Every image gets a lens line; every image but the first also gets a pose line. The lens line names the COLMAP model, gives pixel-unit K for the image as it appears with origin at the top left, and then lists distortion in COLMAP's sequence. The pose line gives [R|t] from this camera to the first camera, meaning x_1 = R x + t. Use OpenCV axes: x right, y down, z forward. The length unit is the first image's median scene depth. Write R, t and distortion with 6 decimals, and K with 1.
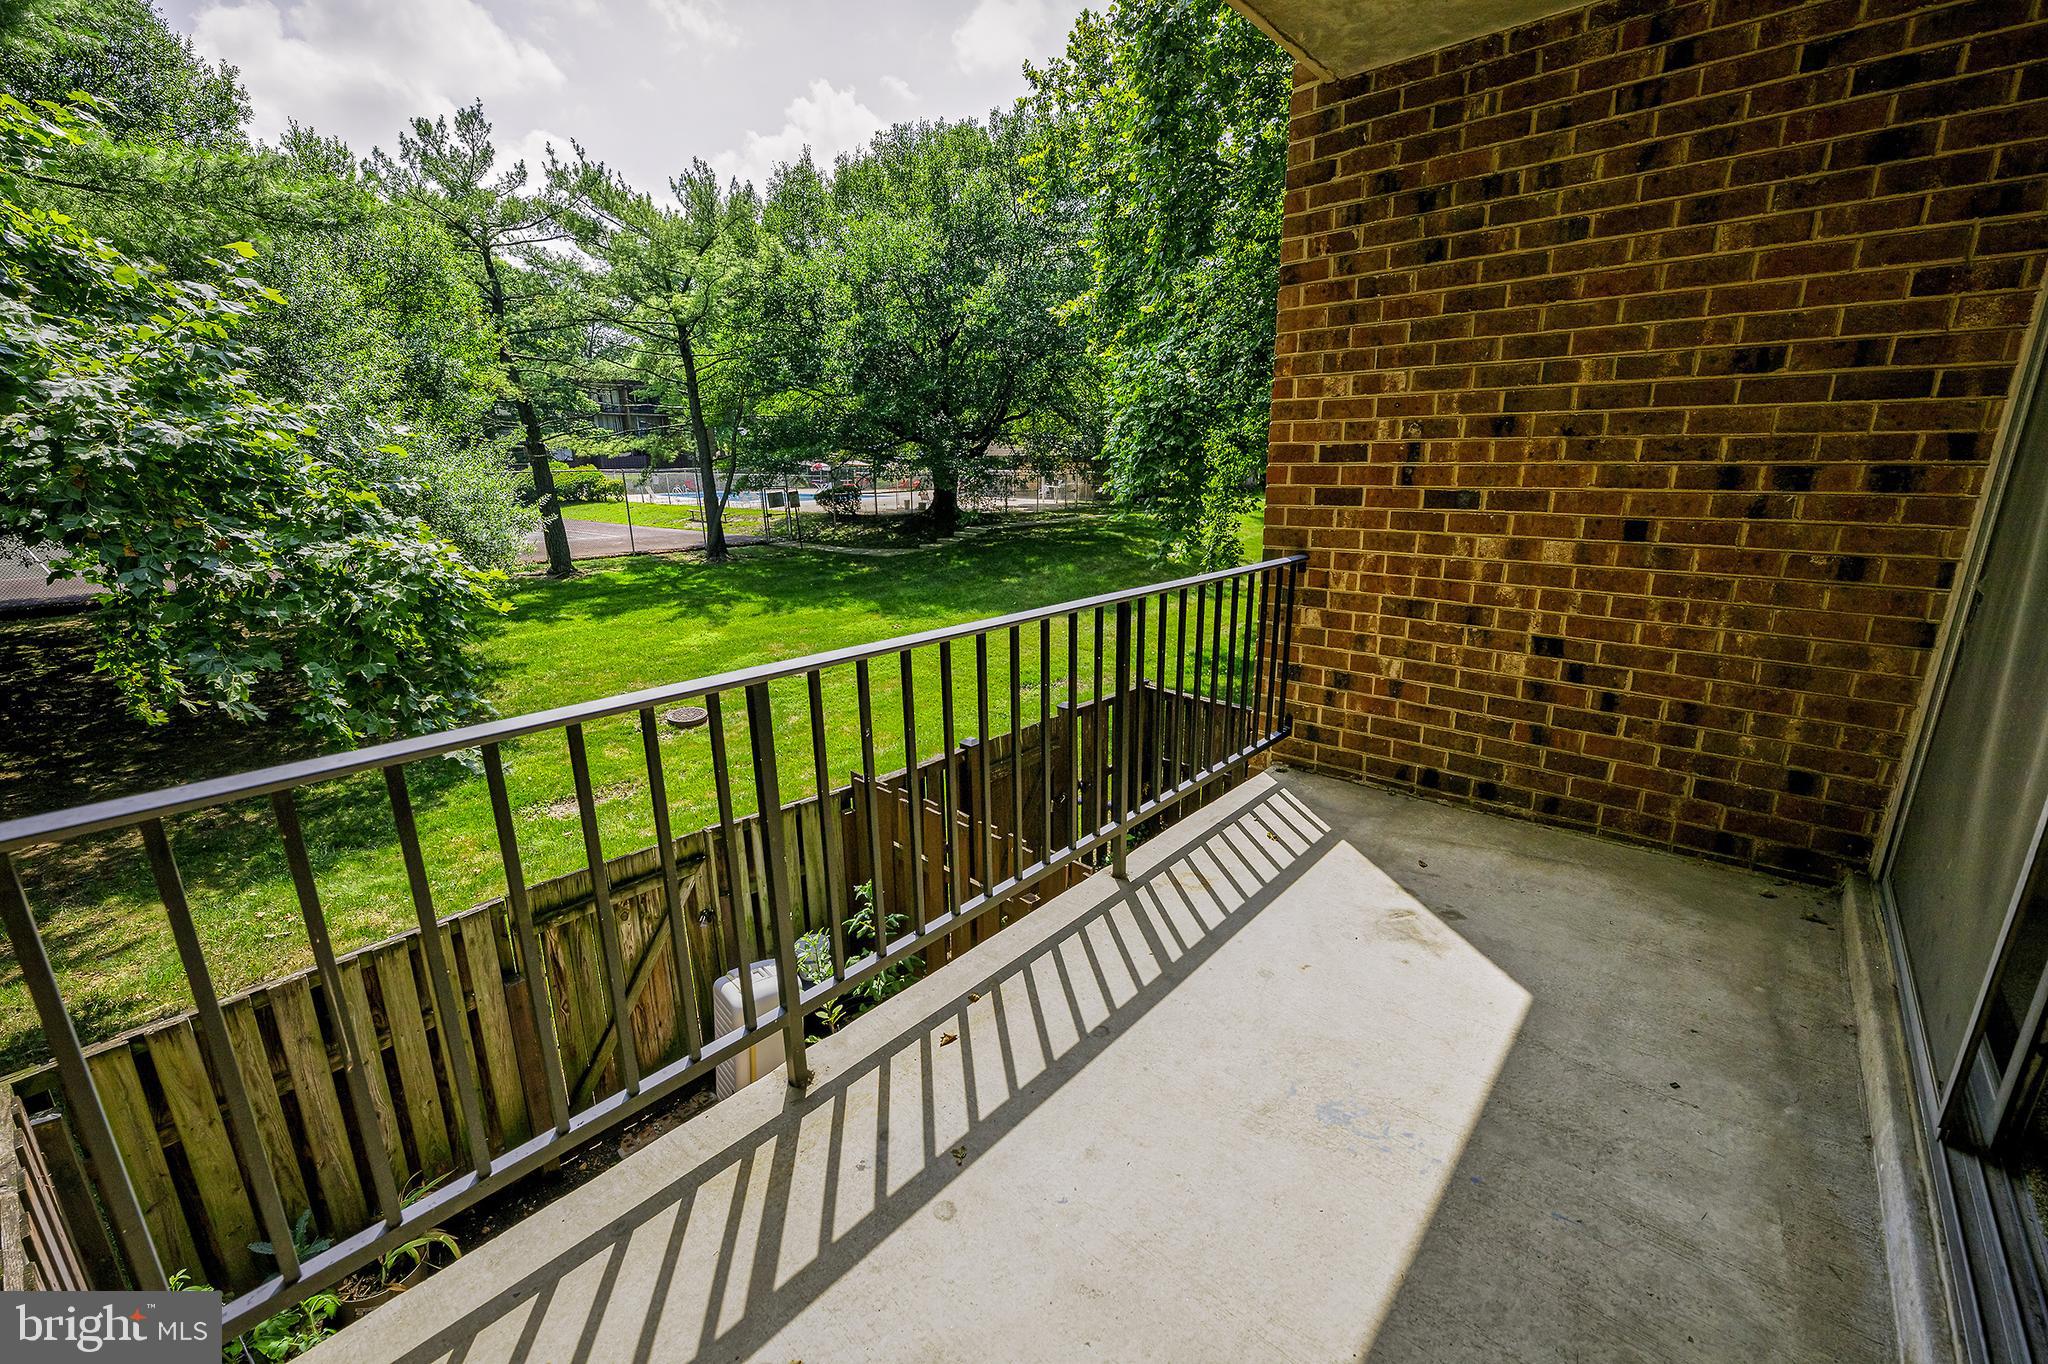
lens RADIAL K [[838.4, 0, 1025.7], [0, 838.4, 684.7], [0, 0, 1]] dist [-0.001404, -0.000114]
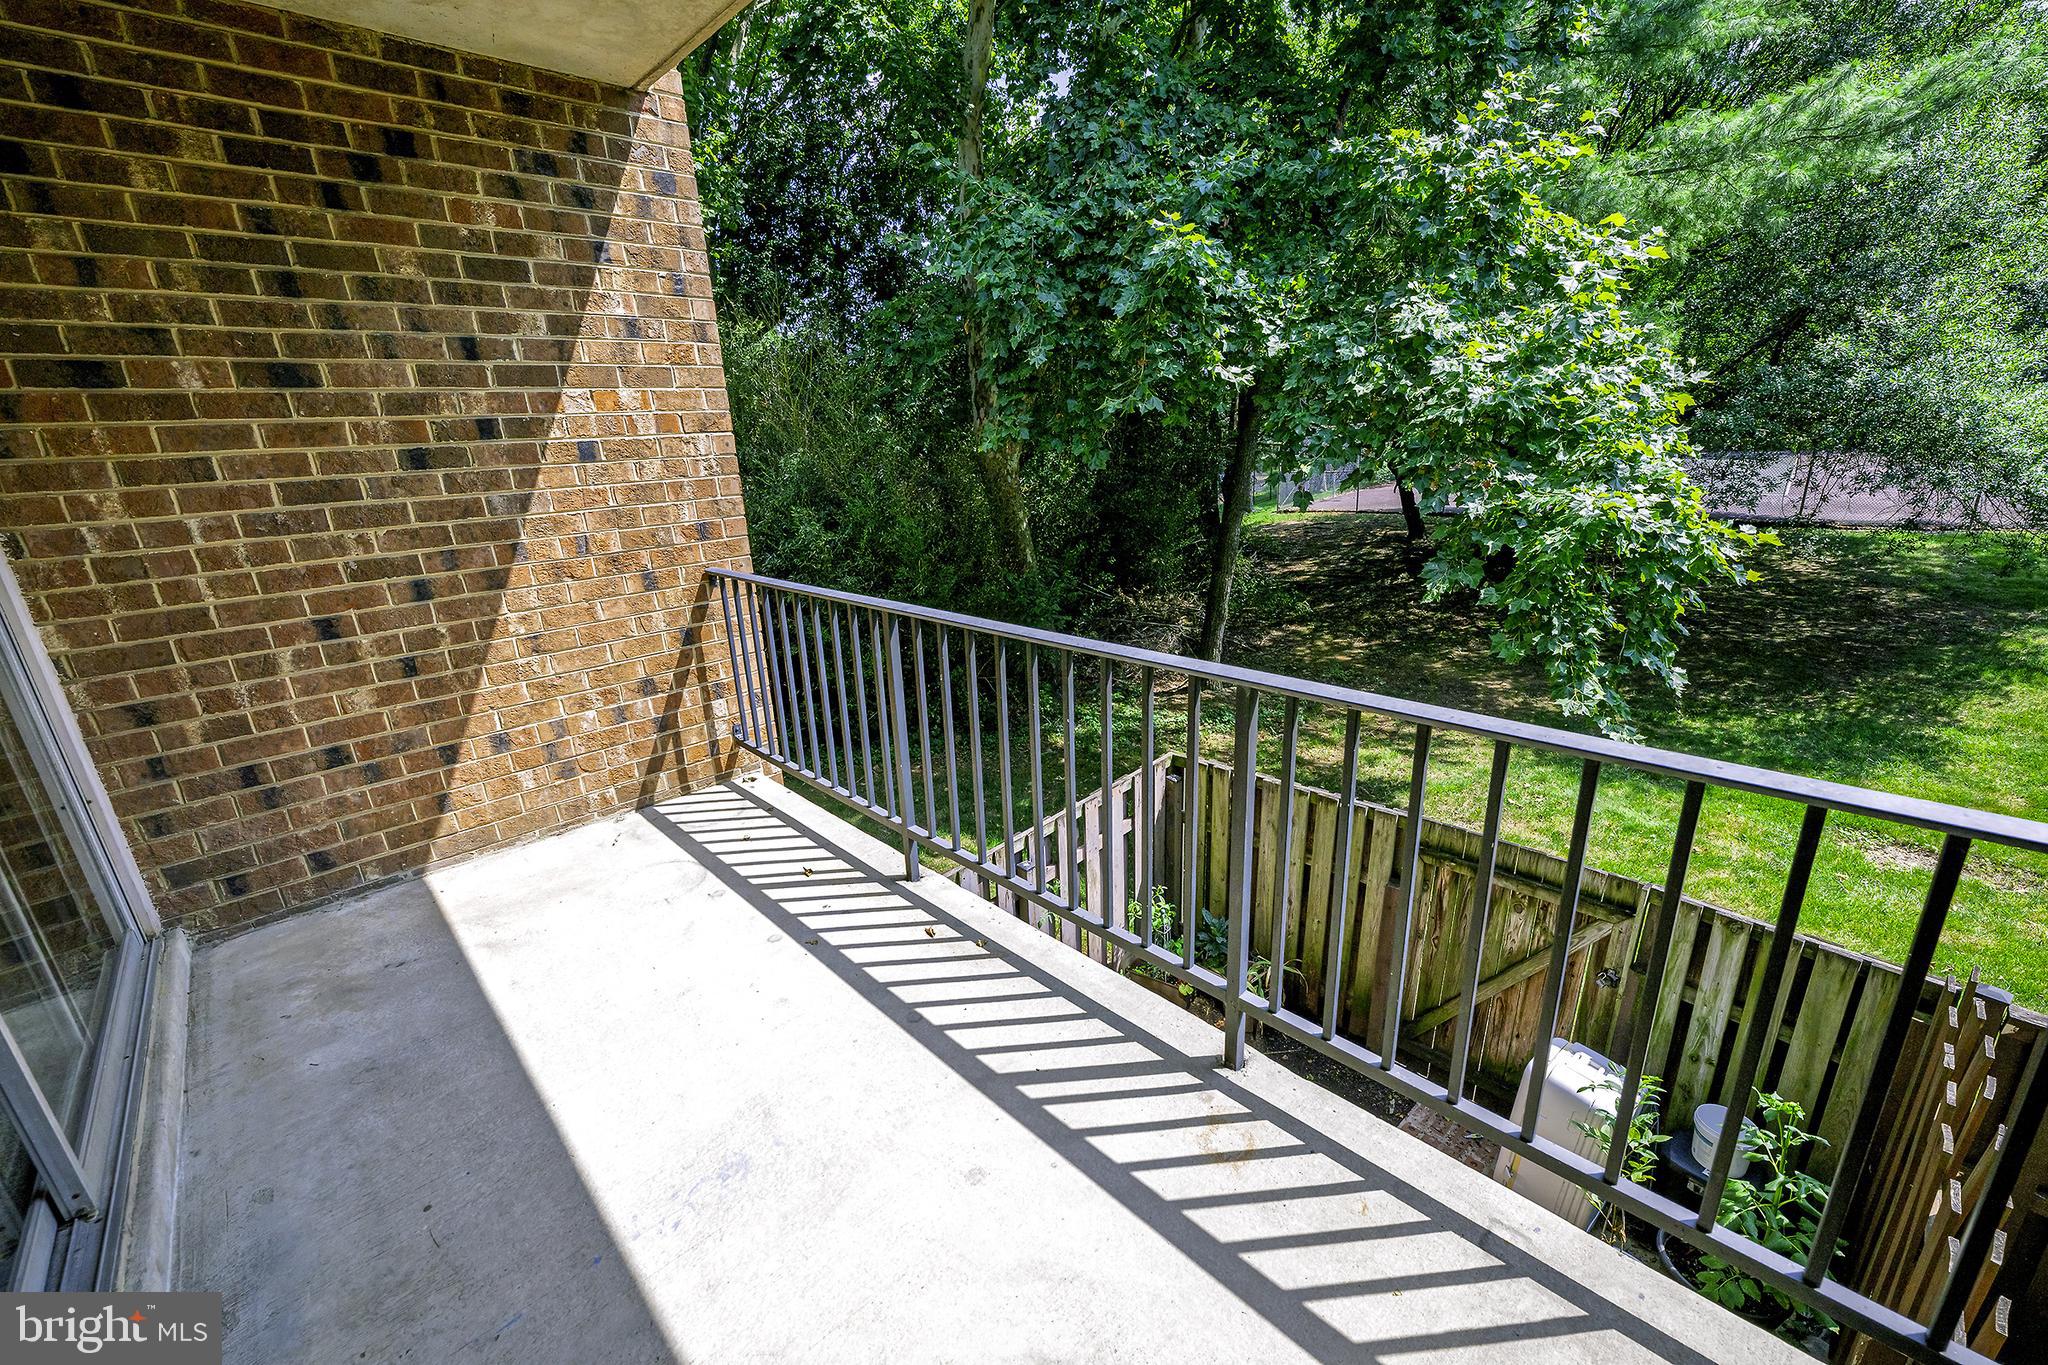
lens RADIAL K [[838.4, 0, 1024.4], [0, 838.4, 700.9], [0, 0, 1]] dist [-0.001404, -0.000114]
pose [[-0.096660, 0.319457, -0.942658, 0.873395], [-0.210134, 0.919195, 0.333053, -0.305286], [0.972883, 0.230277, -0.021721, 0.992788]]
